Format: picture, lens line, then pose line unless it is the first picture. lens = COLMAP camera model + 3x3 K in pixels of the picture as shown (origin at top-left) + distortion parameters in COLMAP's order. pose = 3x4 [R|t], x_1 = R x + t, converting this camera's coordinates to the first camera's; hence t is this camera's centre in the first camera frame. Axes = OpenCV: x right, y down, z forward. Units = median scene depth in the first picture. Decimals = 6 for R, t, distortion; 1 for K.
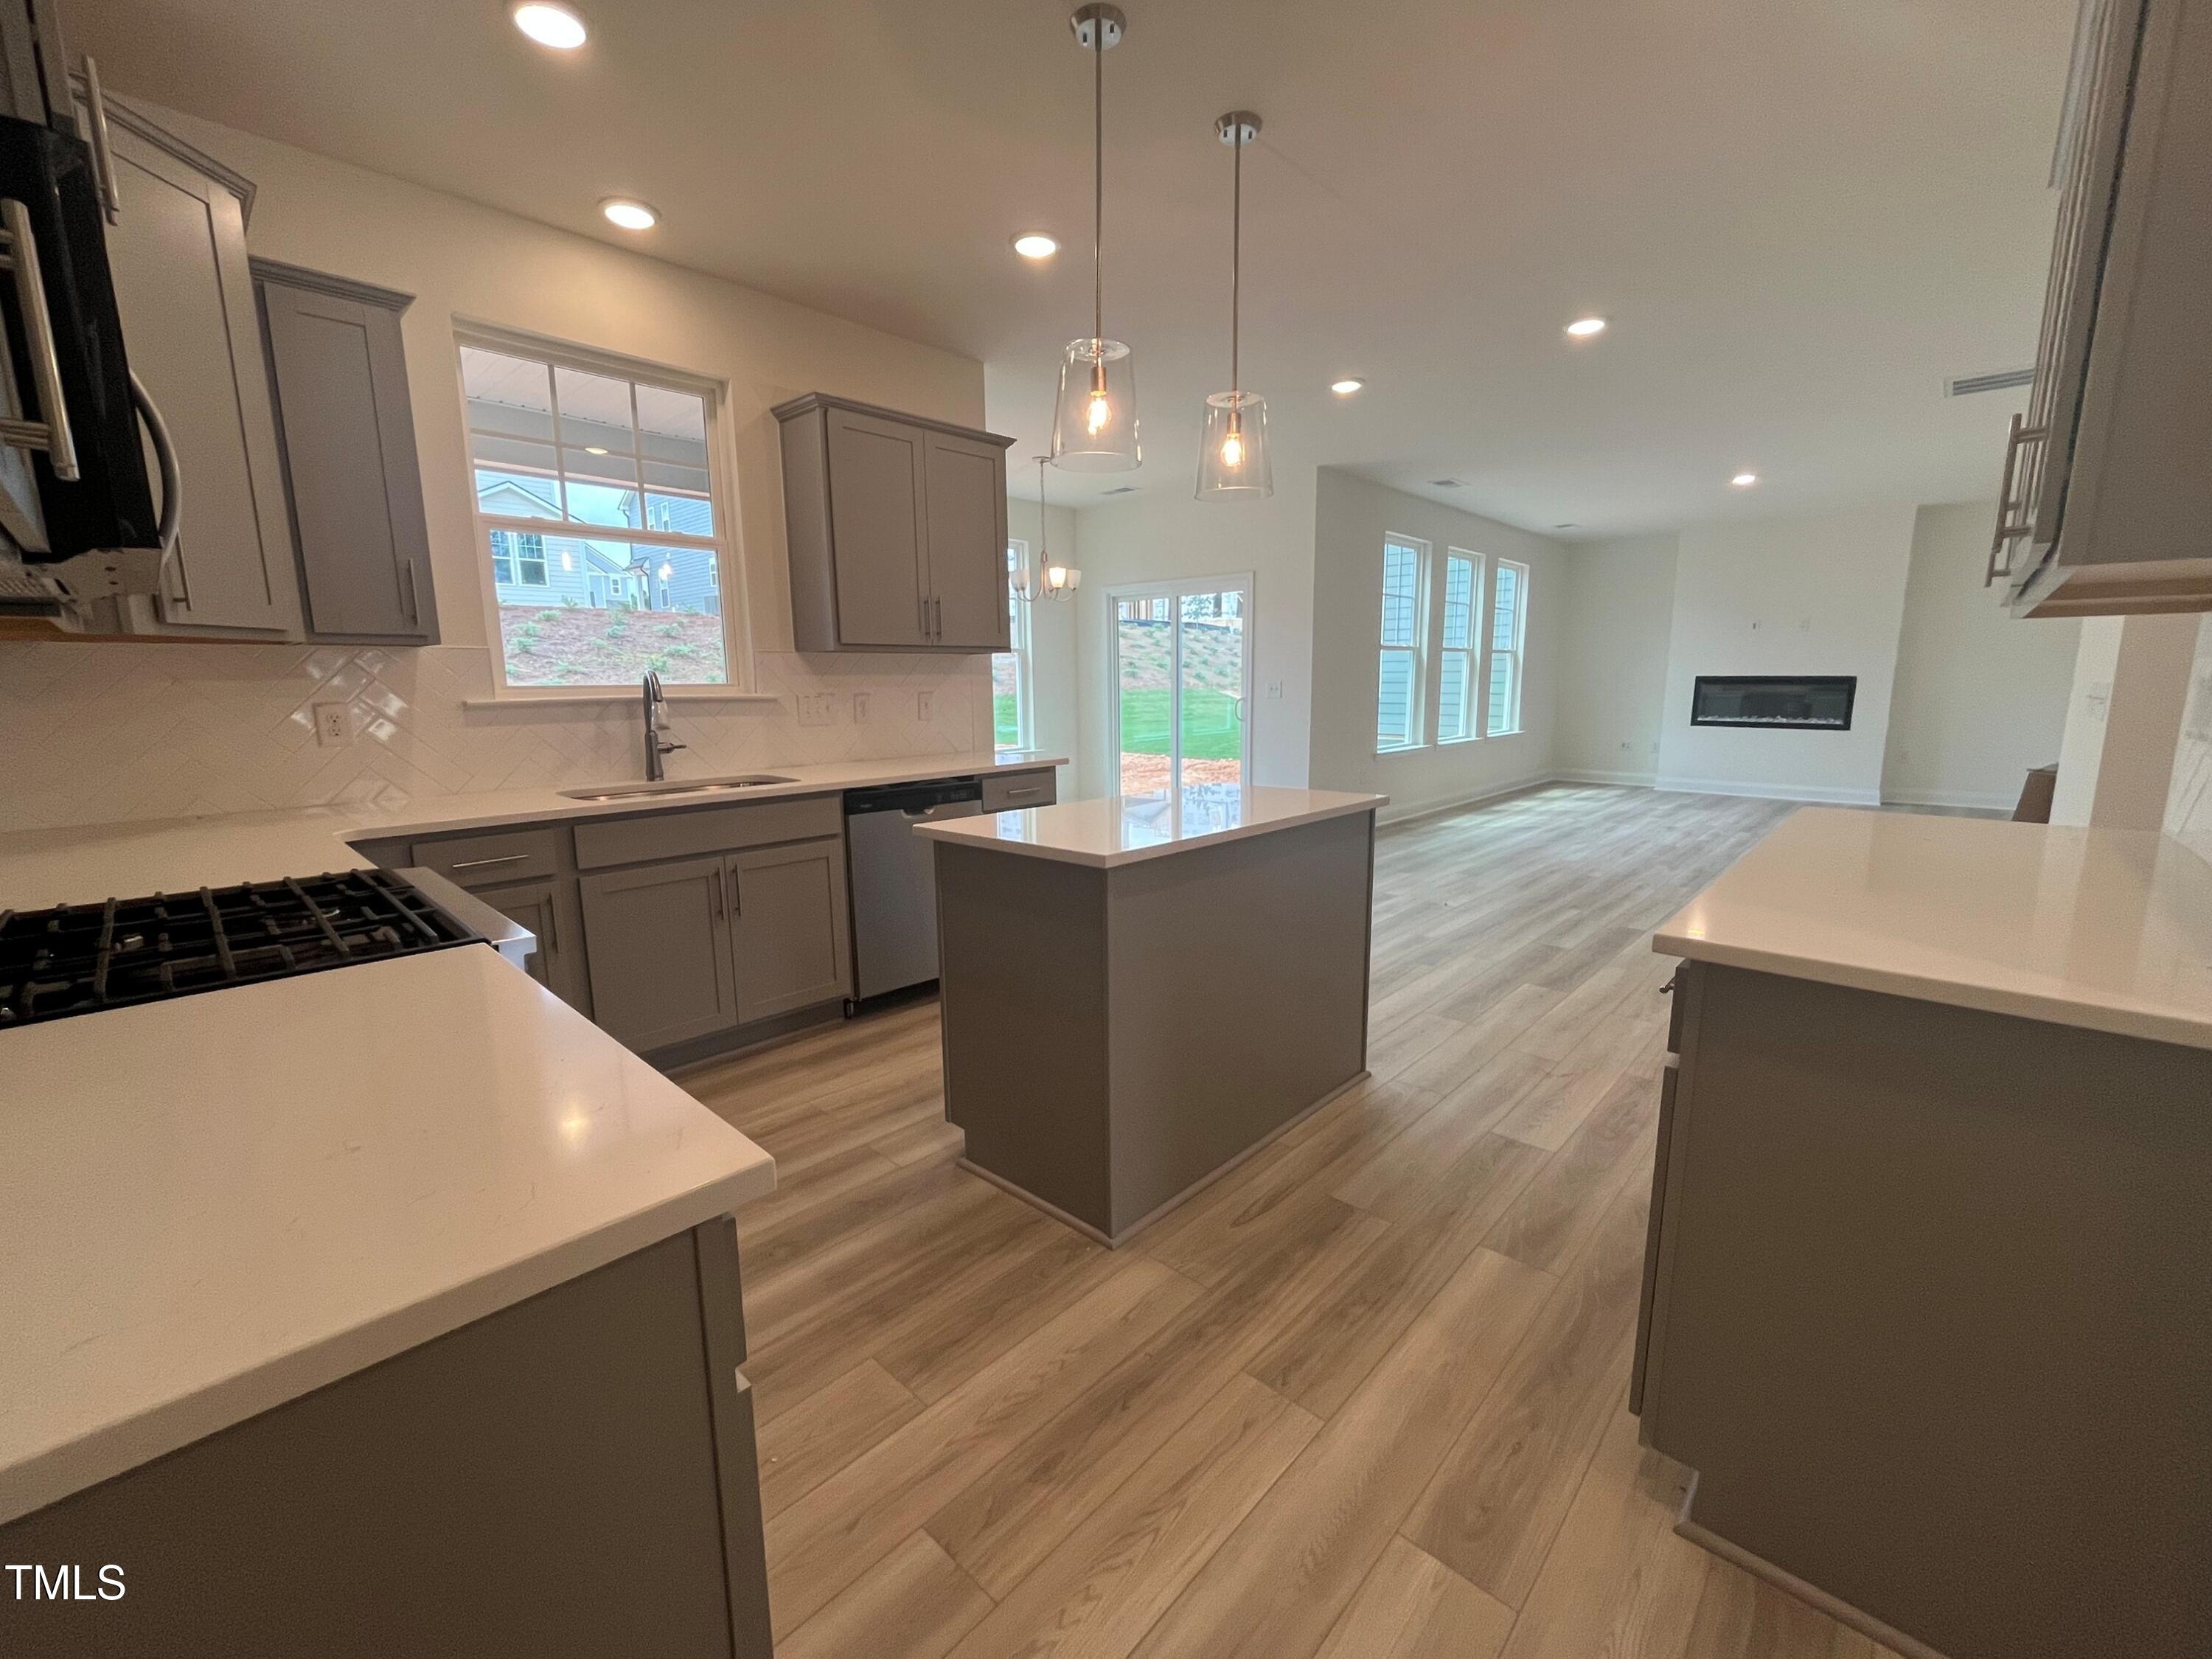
lens RADIAL K [[901.3, 0, 1110.4], [0, 901.3, 832.9], [0, 0, 1]] dist [-0.002759, 0.000254]
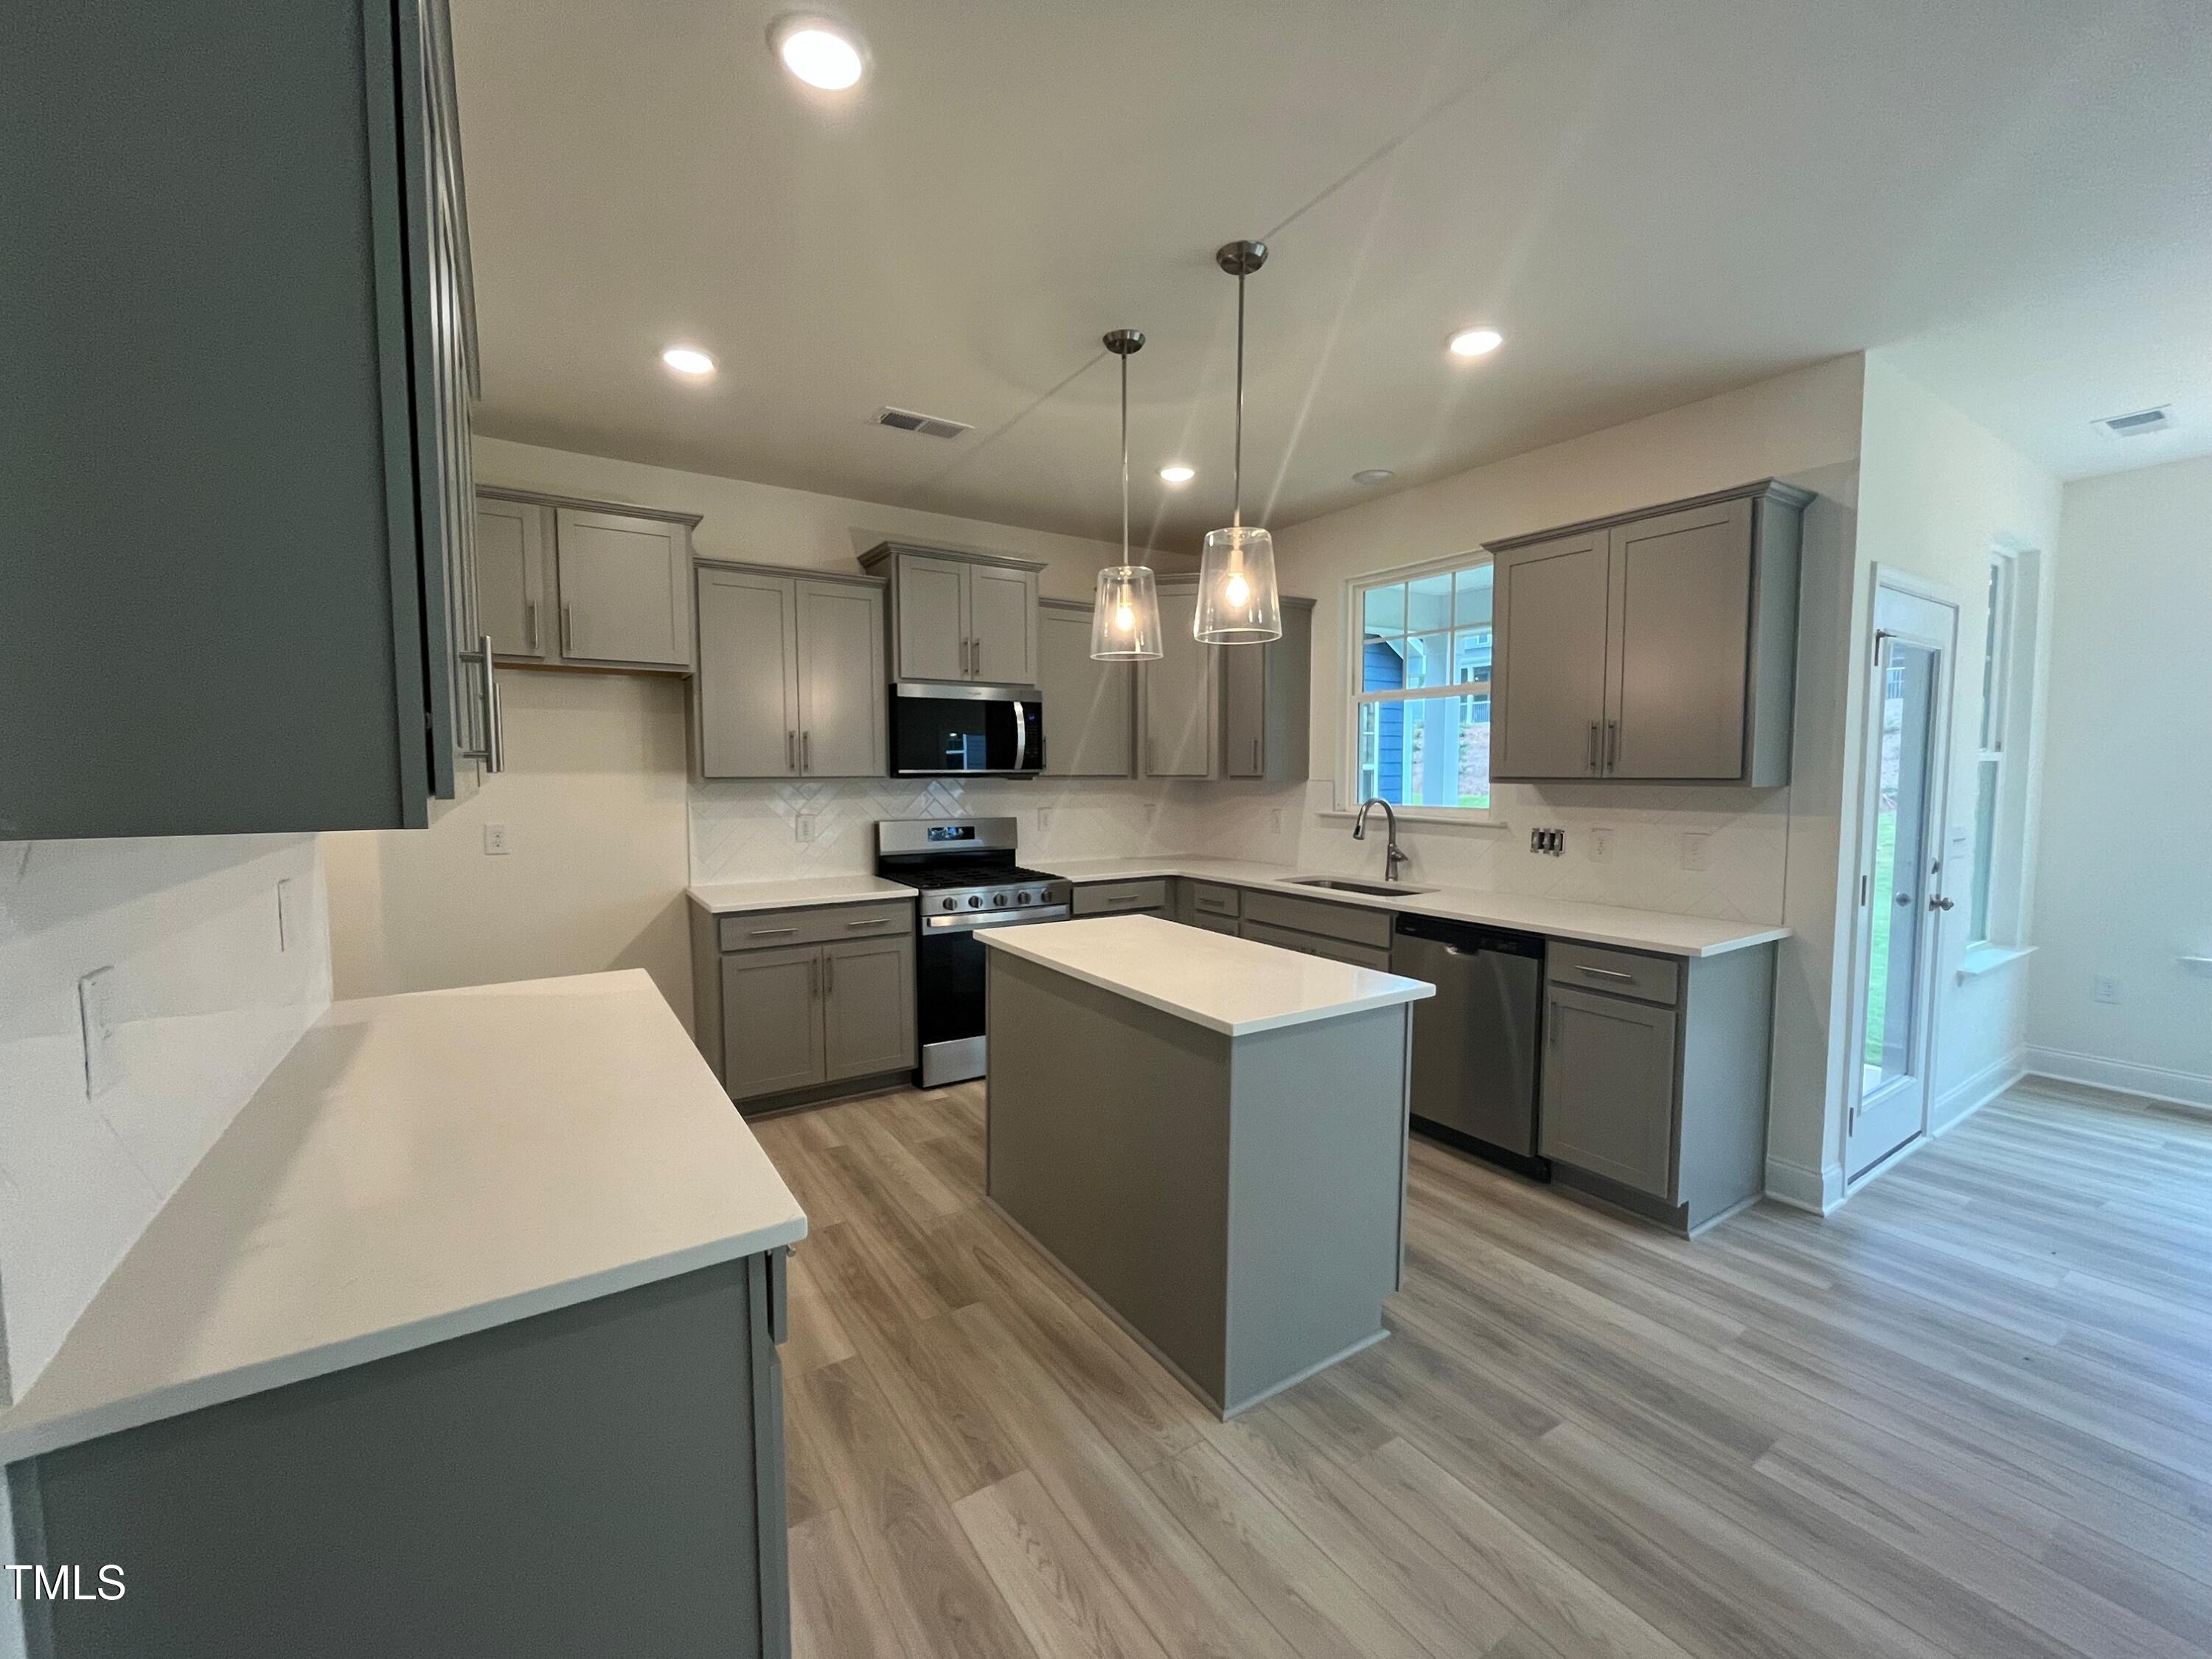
lens RADIAL K [[901.3, 0, 1108.5], [0, 901.3, 834.0], [0, 0, 1]] dist [-0.002759, 0.000254]
pose [[-0.234659, 0.078376, -0.968913, 0.832785], [-0.163393, 0.979383, 0.118794, -0.210032], [0.958247, 0.186190, -0.217015, 0.871727]]
